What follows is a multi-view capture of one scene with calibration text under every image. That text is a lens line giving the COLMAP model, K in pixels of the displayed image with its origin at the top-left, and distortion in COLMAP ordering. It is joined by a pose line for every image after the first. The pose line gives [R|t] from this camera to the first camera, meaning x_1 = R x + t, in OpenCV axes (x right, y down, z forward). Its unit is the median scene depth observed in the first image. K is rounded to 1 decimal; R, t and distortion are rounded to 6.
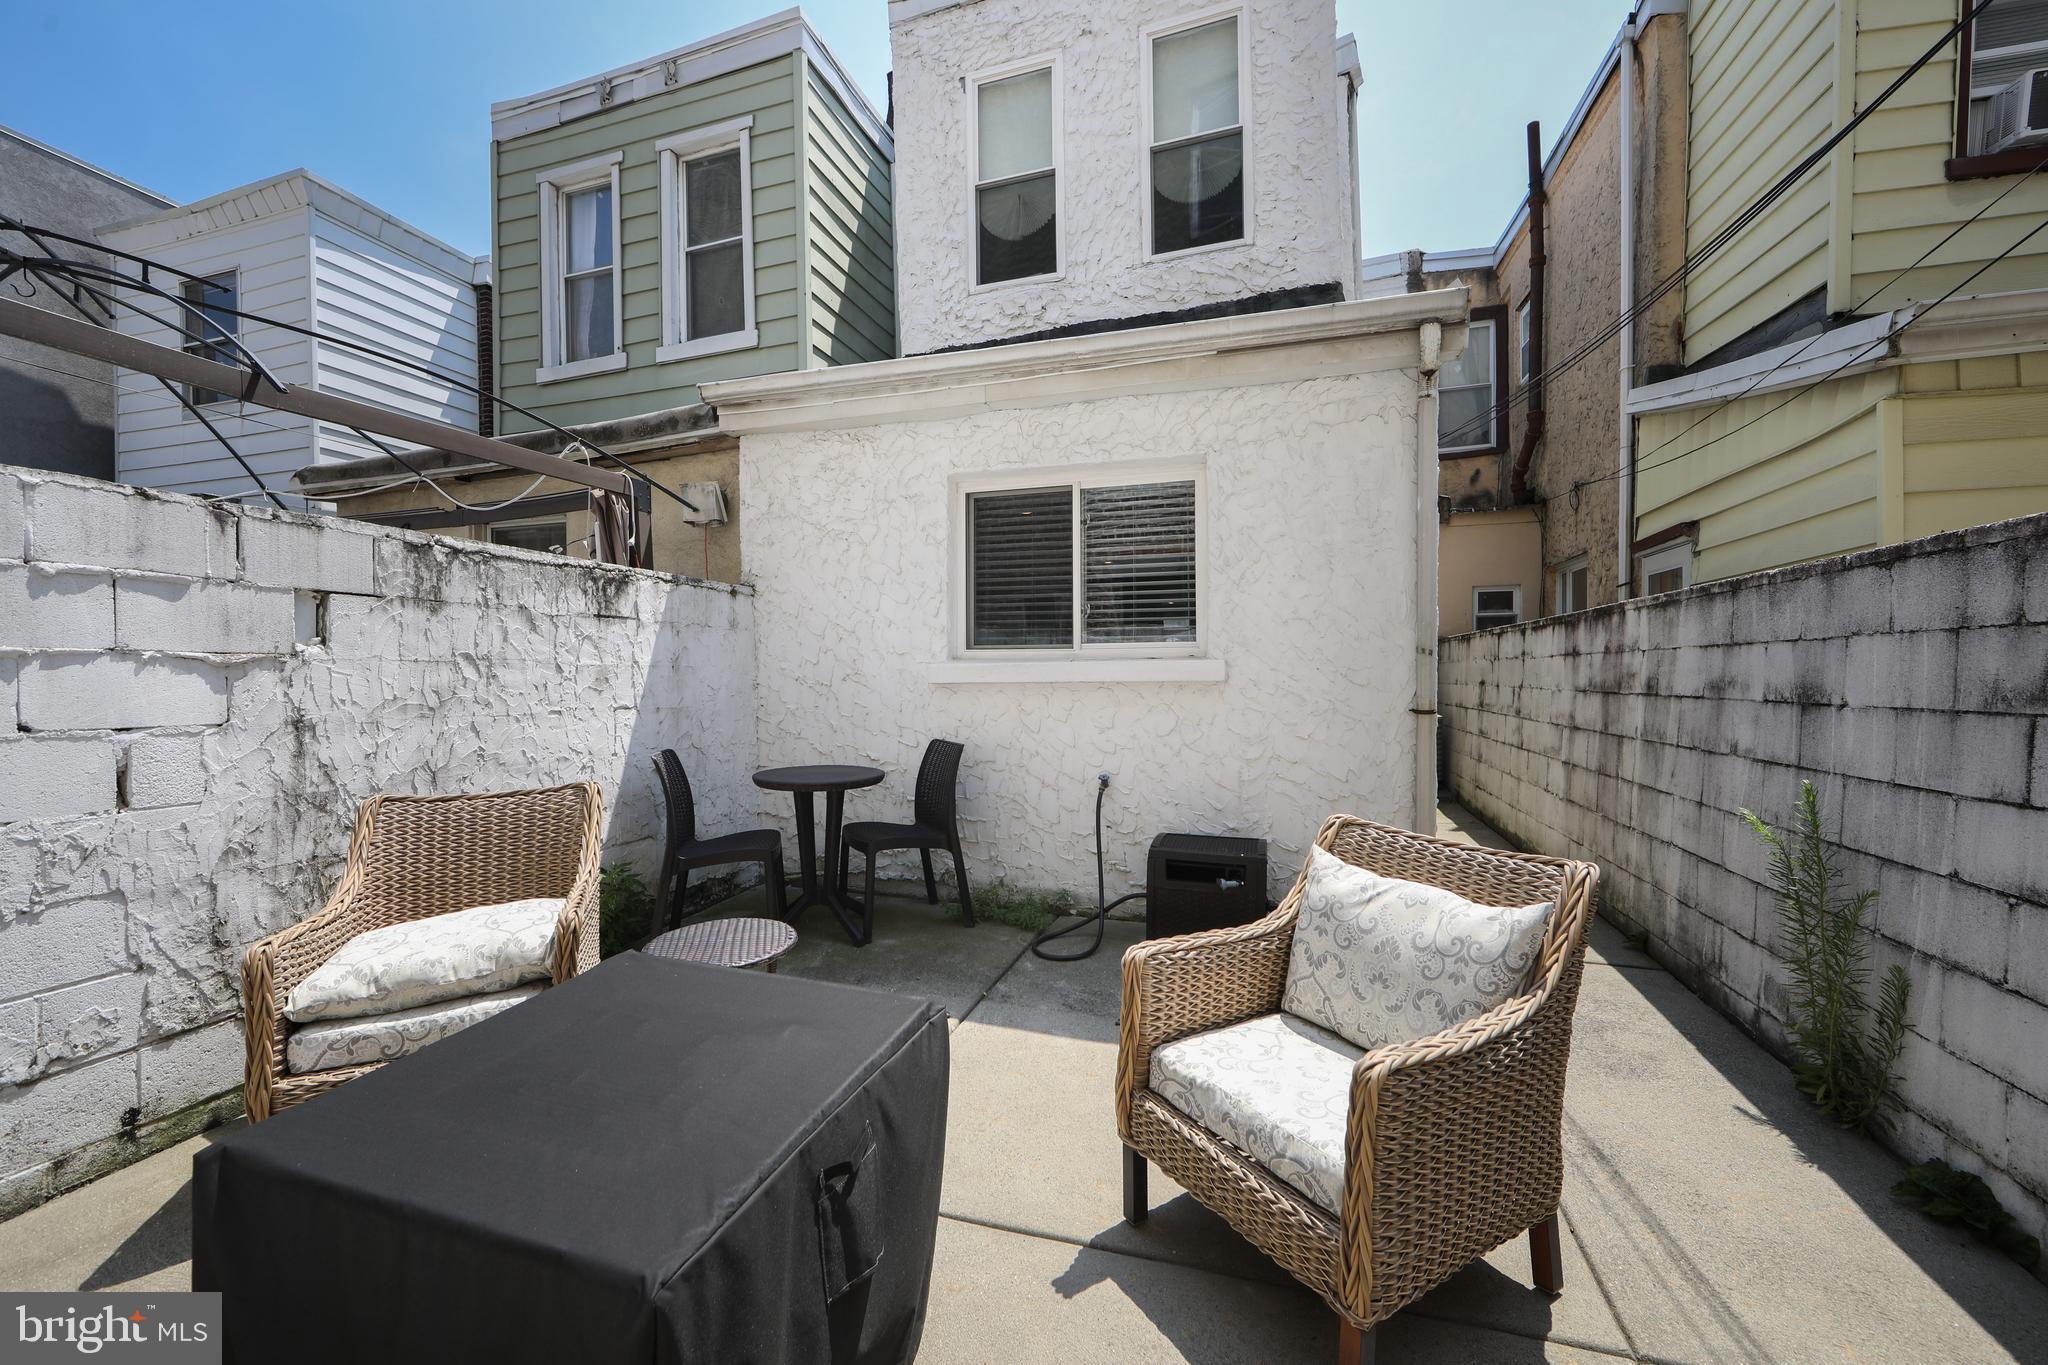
lens RADIAL K [[814.0, 0, 1024.0], [0, 814.0, 682.5], [0, 0, 1]] dist [-0.000718, -0.000050]
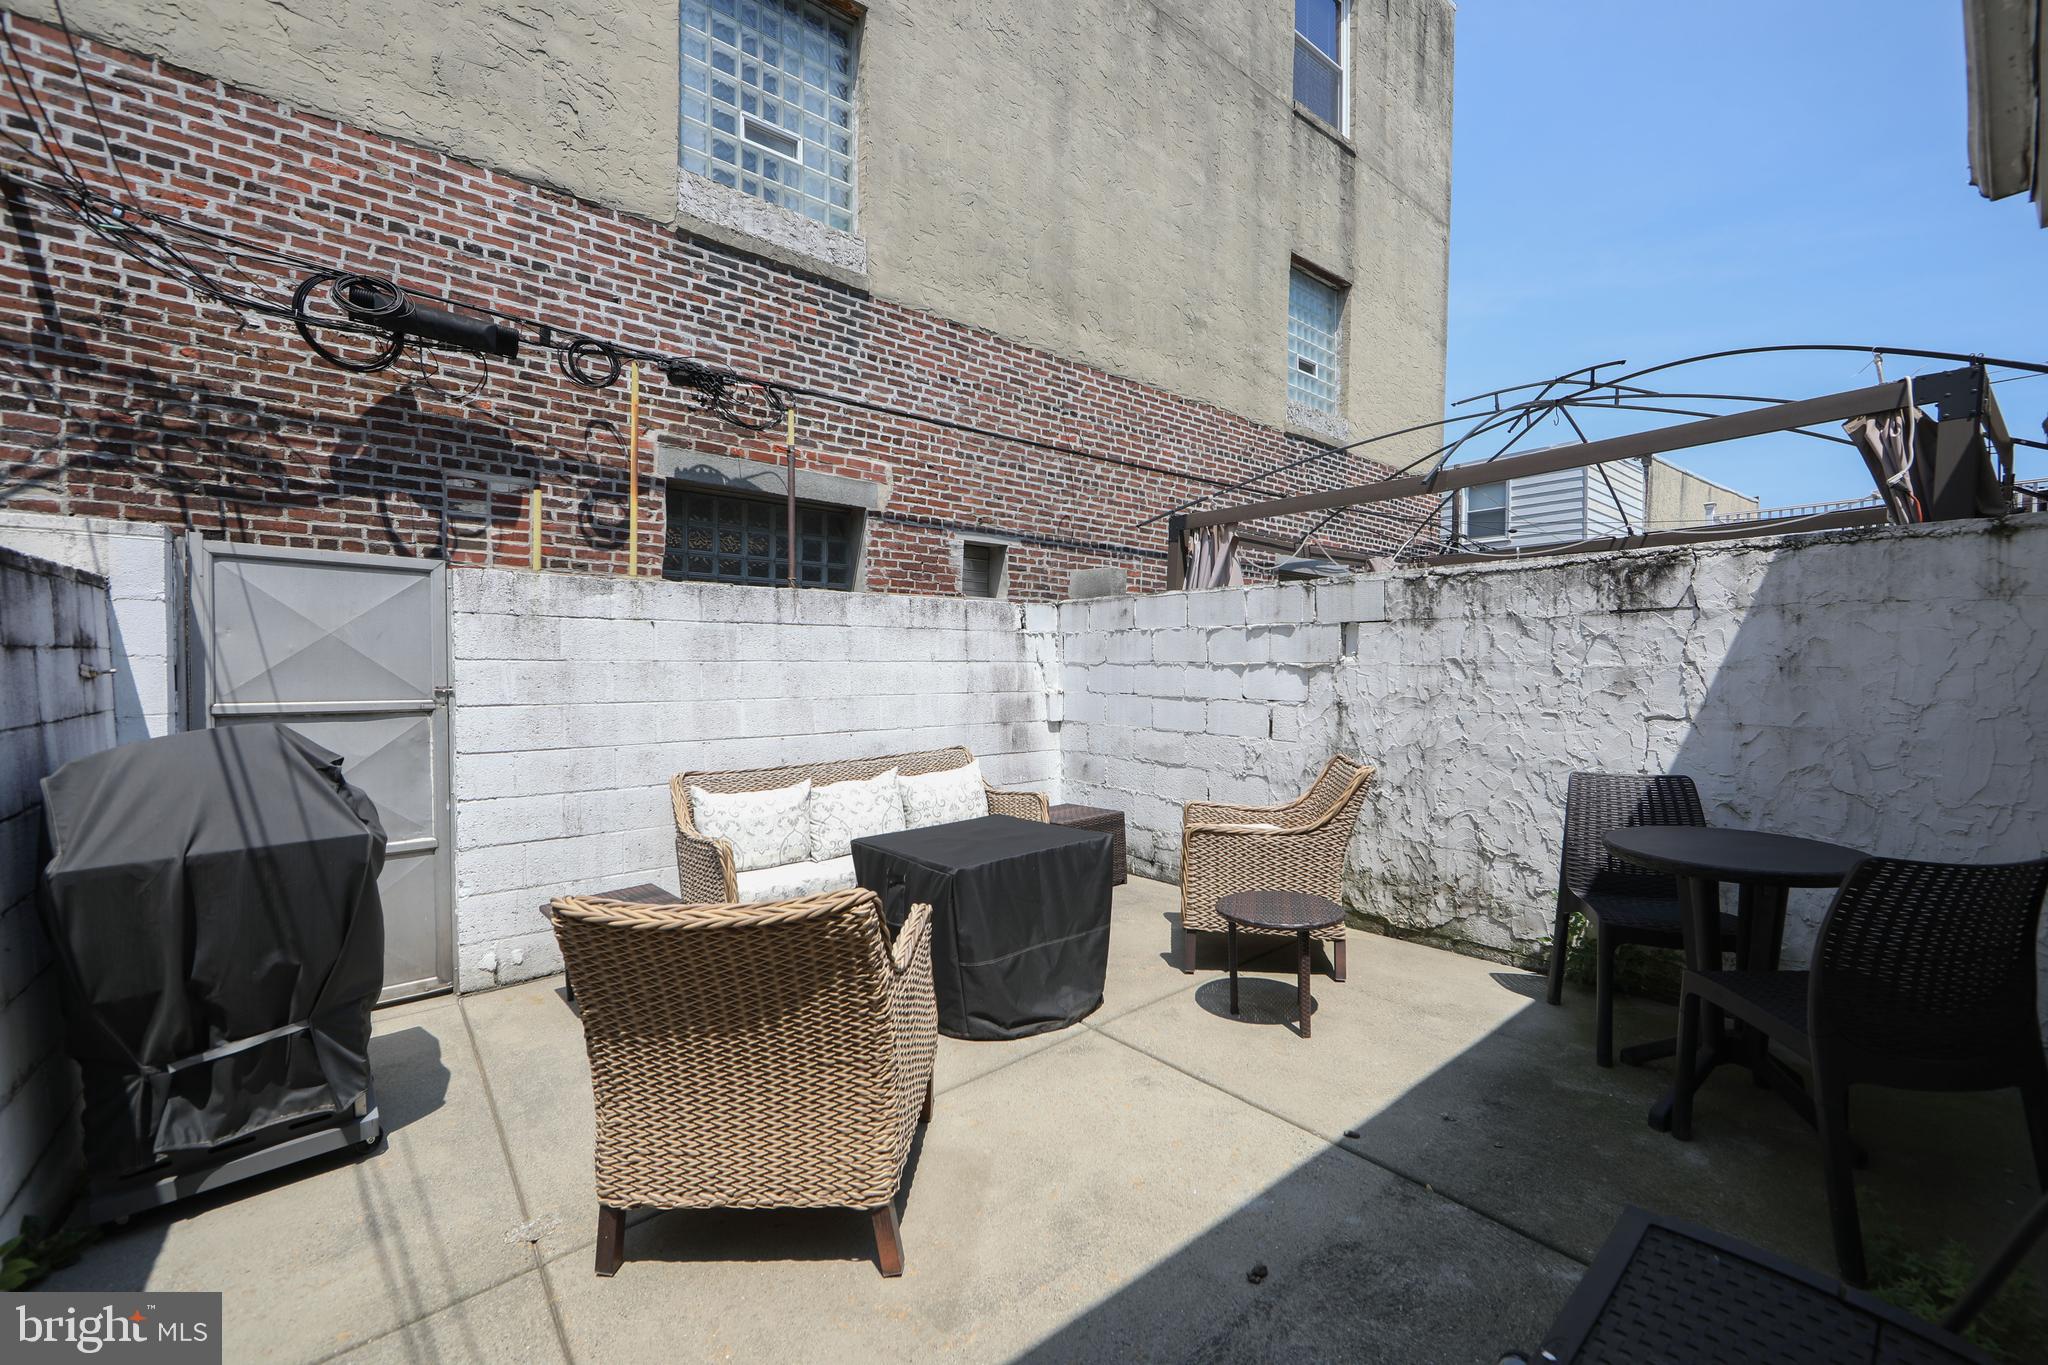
lens RADIAL K [[810.7, 0, 1024.8], [0, 810.7, 681.9], [0, 0, 1]] dist [-0.009333, 0.000942]
pose [[-0.550984, 0.018872, -0.834303, 0.679950], [-0.006212, 0.999624, 0.026714, -0.029255], [0.834493, 0.019901, -0.550659, 1.127883]]
